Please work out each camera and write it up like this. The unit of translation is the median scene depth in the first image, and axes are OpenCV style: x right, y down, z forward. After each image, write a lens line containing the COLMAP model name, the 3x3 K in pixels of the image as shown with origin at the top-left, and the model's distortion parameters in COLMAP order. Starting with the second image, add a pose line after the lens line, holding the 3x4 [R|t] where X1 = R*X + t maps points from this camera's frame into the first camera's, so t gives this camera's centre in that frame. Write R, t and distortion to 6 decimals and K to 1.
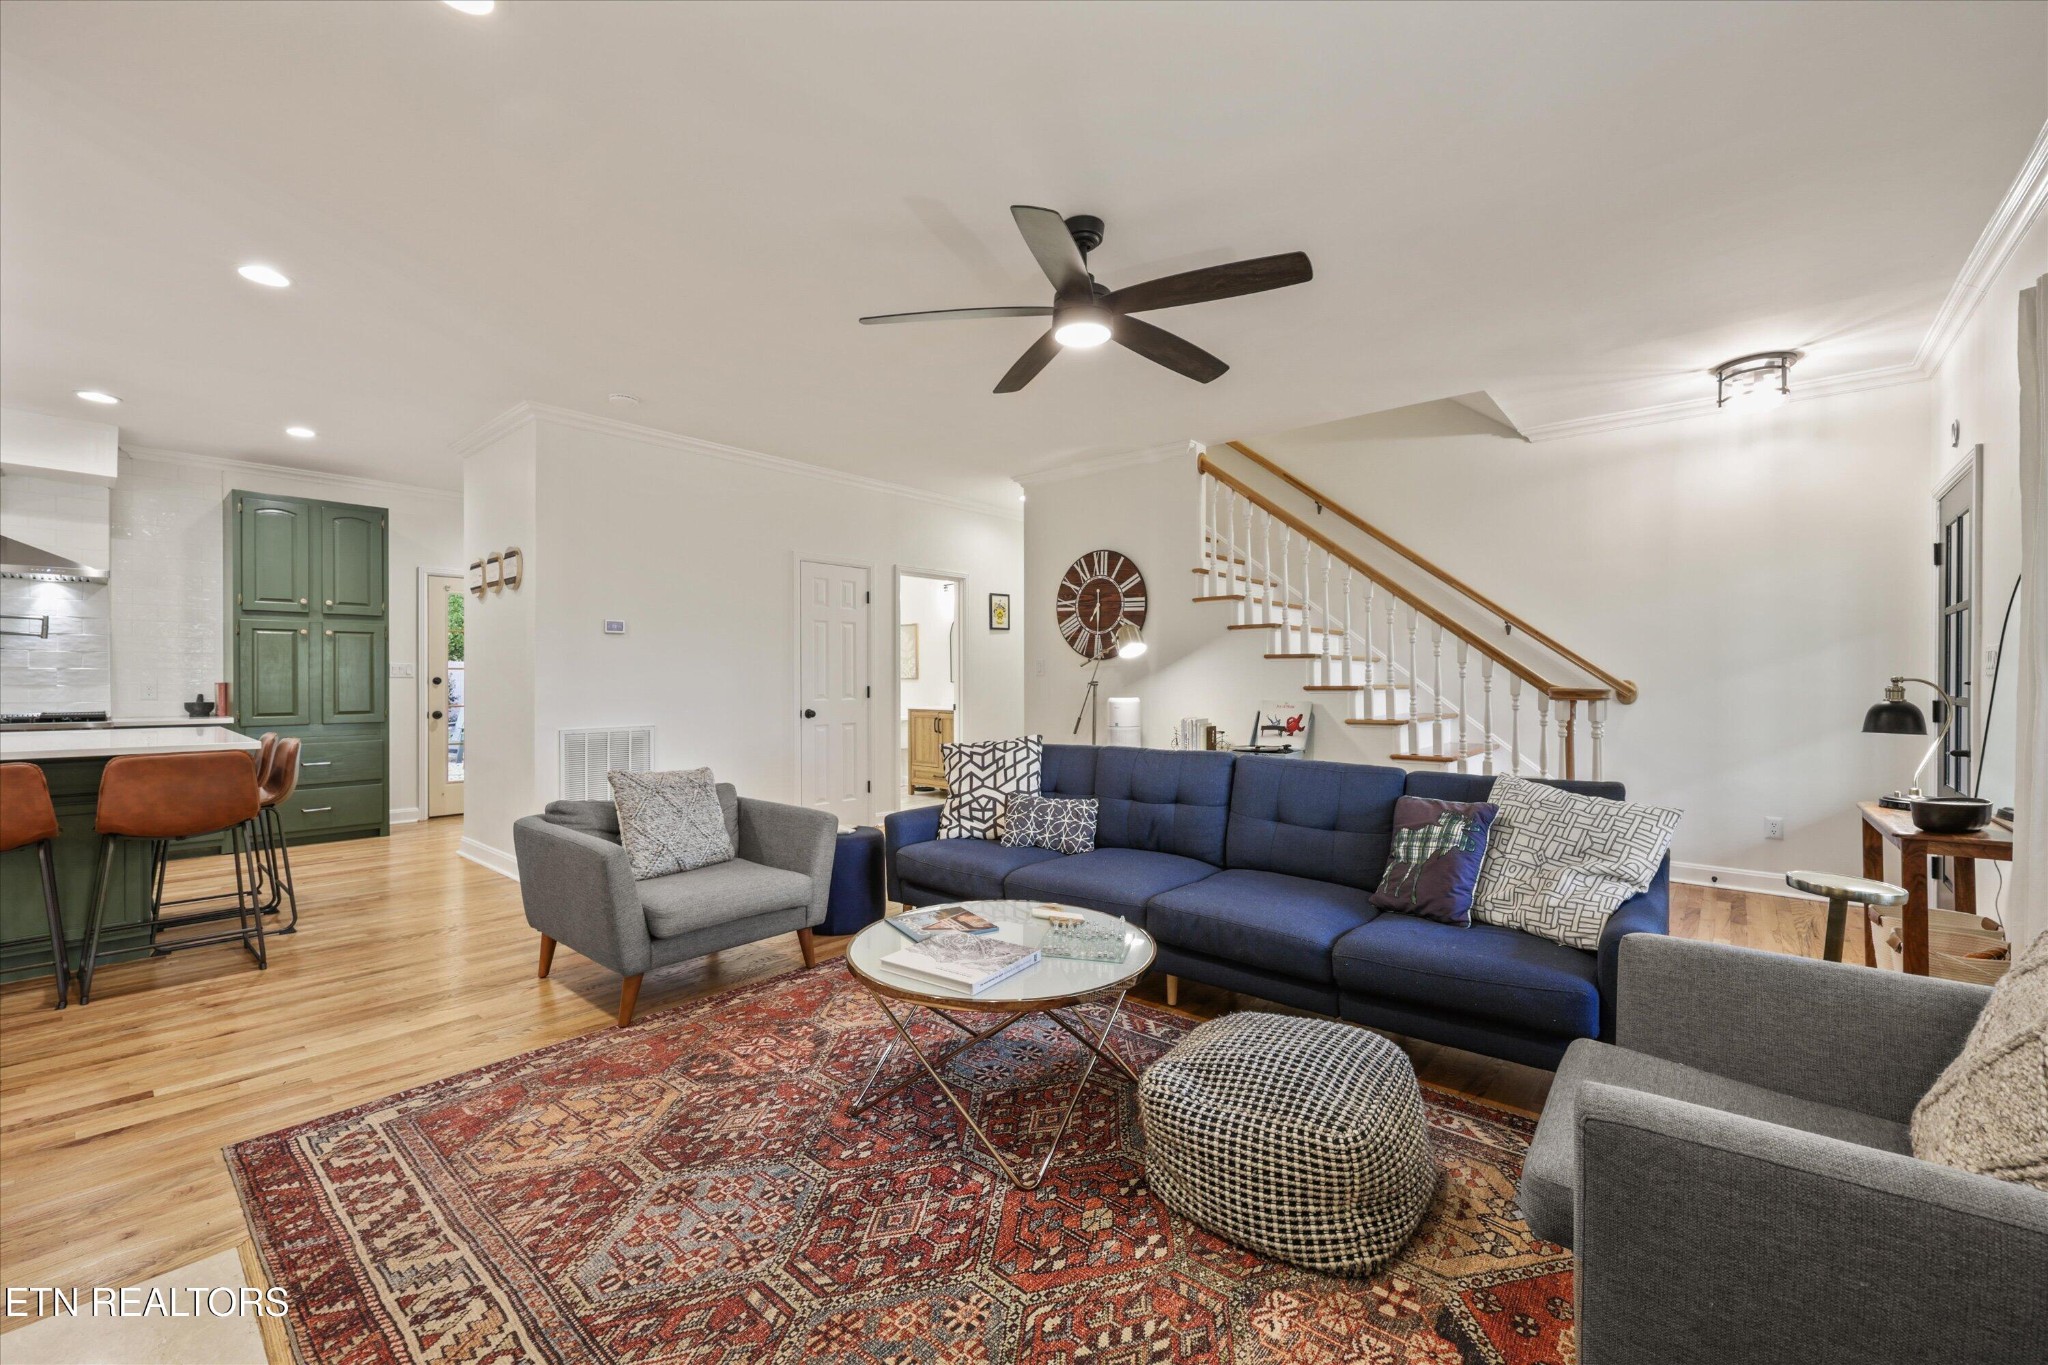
lens RADIAL K [[828.3, 0, 1026.9], [0, 828.3, 670.4], [0, 0, 1]] dist [-0.001130, 0.000048]
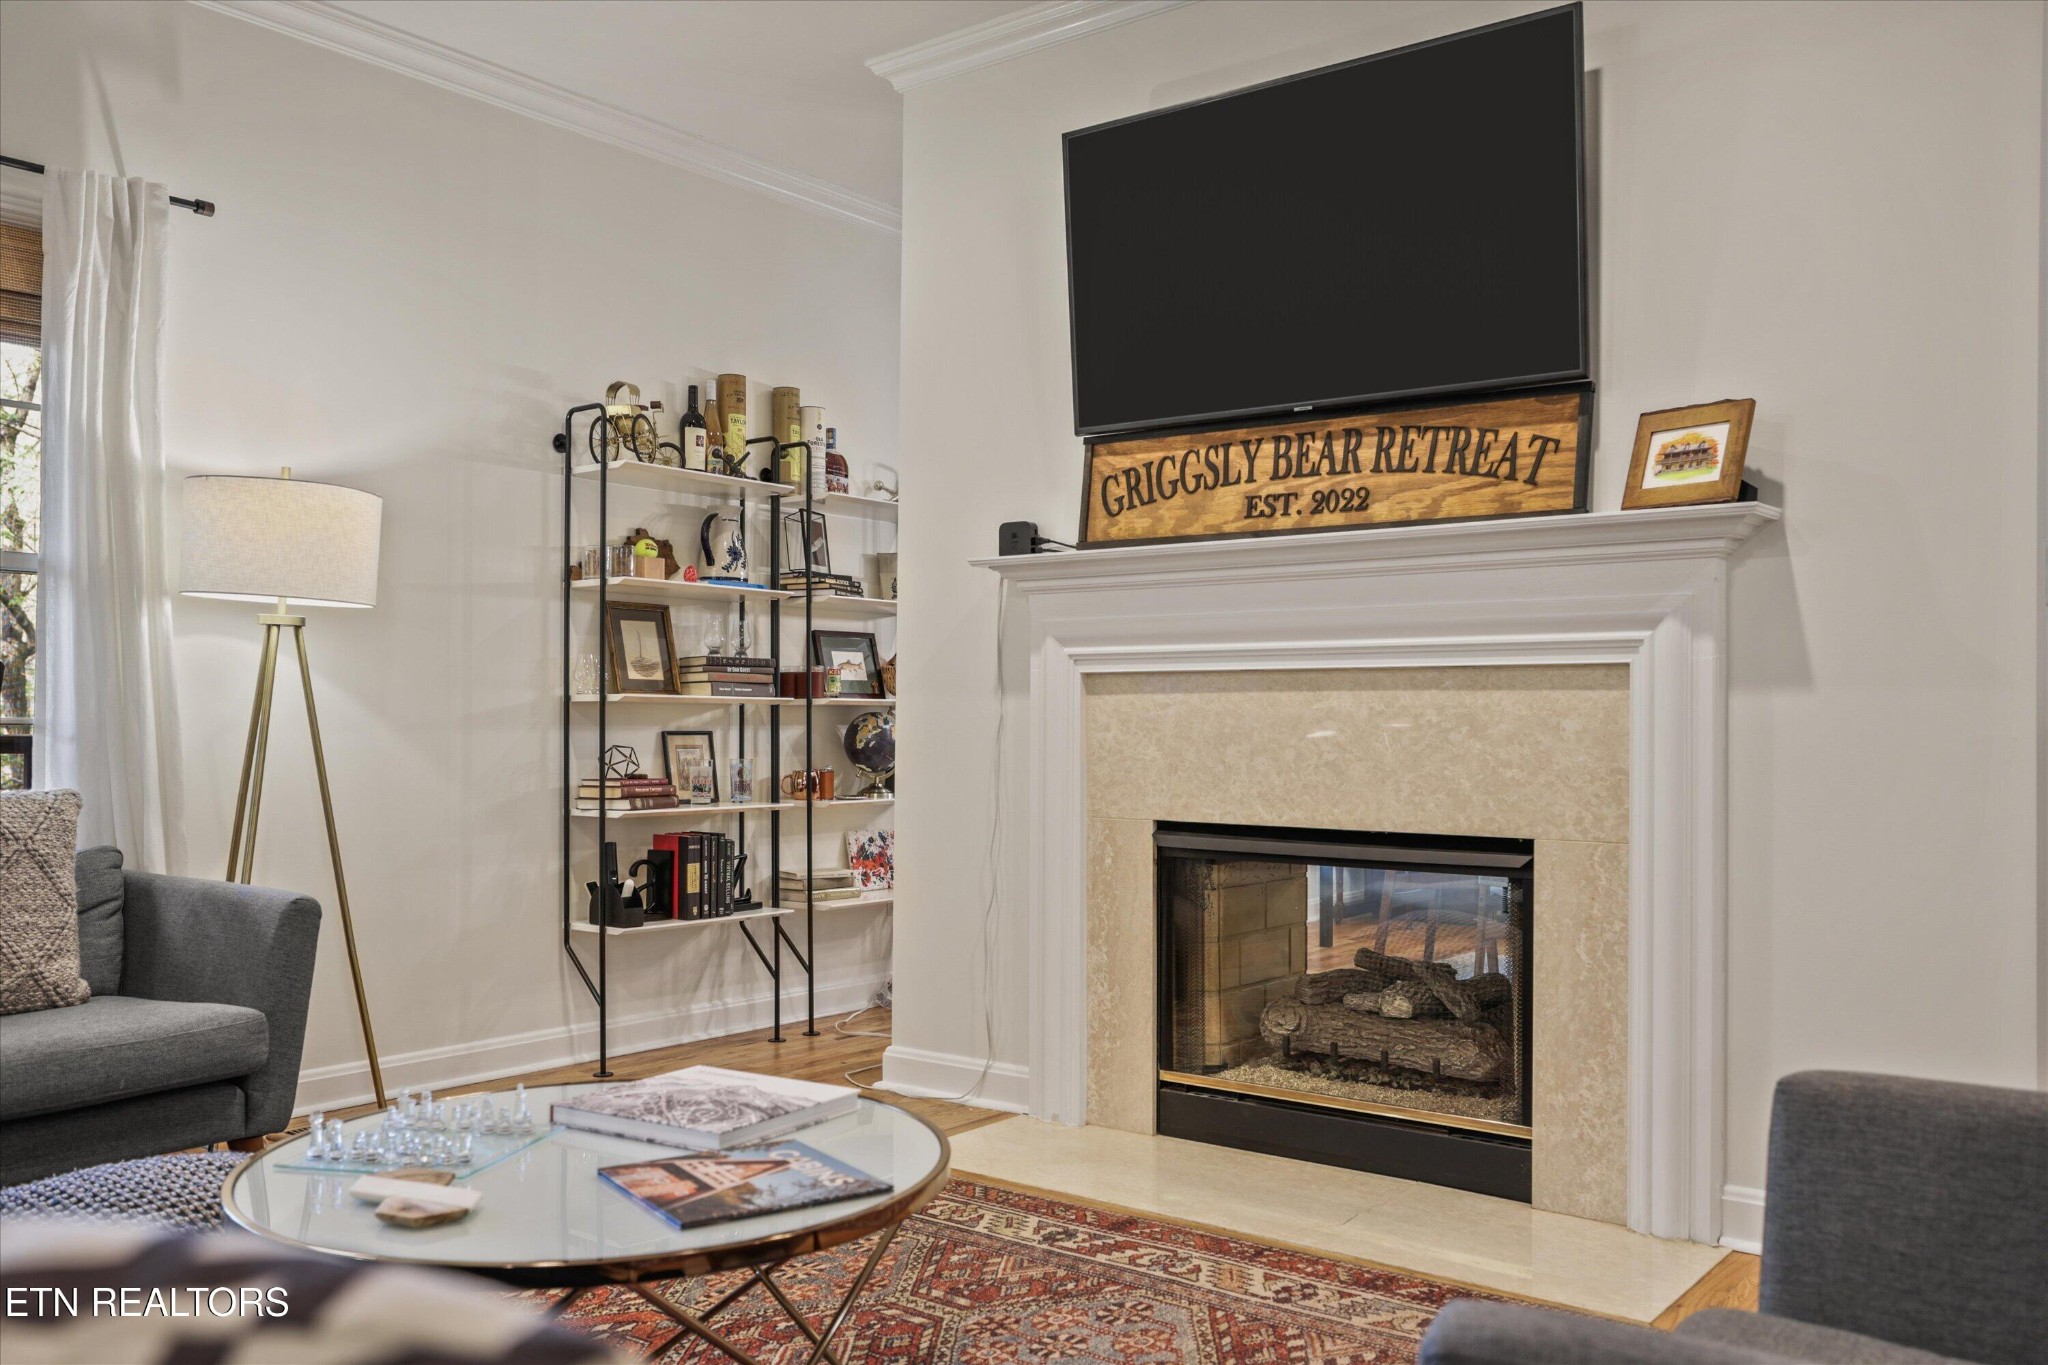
lens RADIAL K [[1652.3, 0, 1025.9], [0, 1652.3, 741.5], [0, 0, 1]] dist [-0.005611, 0.002505]
pose [[-0.998918, -0.004813, -0.046263, -0.224077], [-0.005015, 0.999978, 0.004255, 0.109176], [0.046242, 0.004483, -0.998920, 1.985550]]
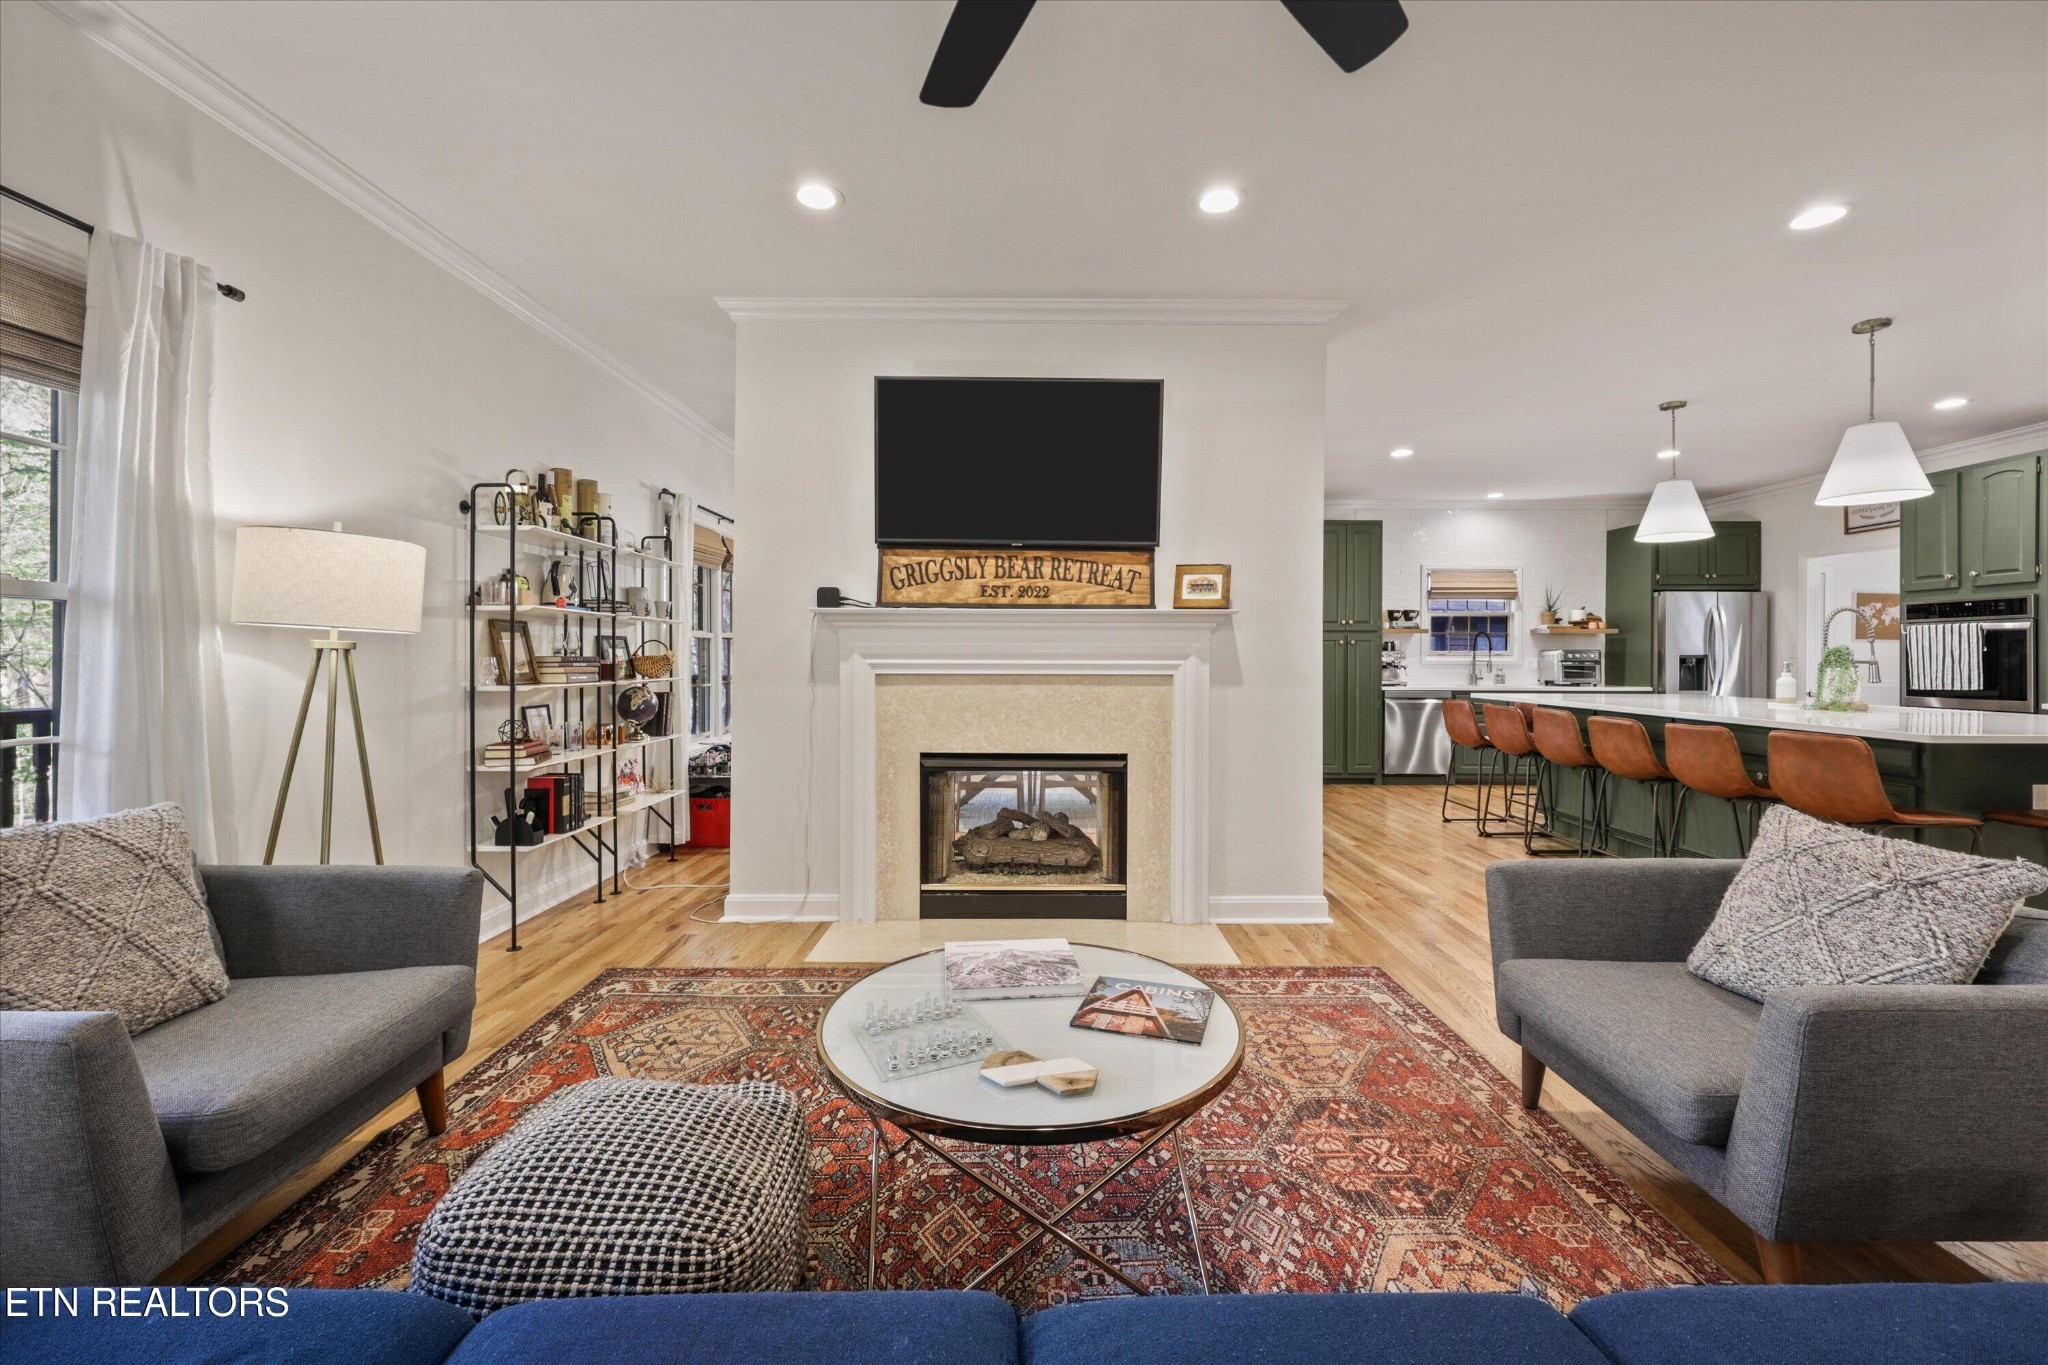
lens RADIAL K [[828.3, 0, 1026.9], [0, 828.3, 670.4], [0, 0, 1]] dist [-0.001130, 0.000048]
pose [[-0.764340, 0.006717, -0.644779, 0.464319], [0.001158, 0.999958, 0.009045, 0.020432], [0.644813, 0.006167, -0.764316, 1.636329]]
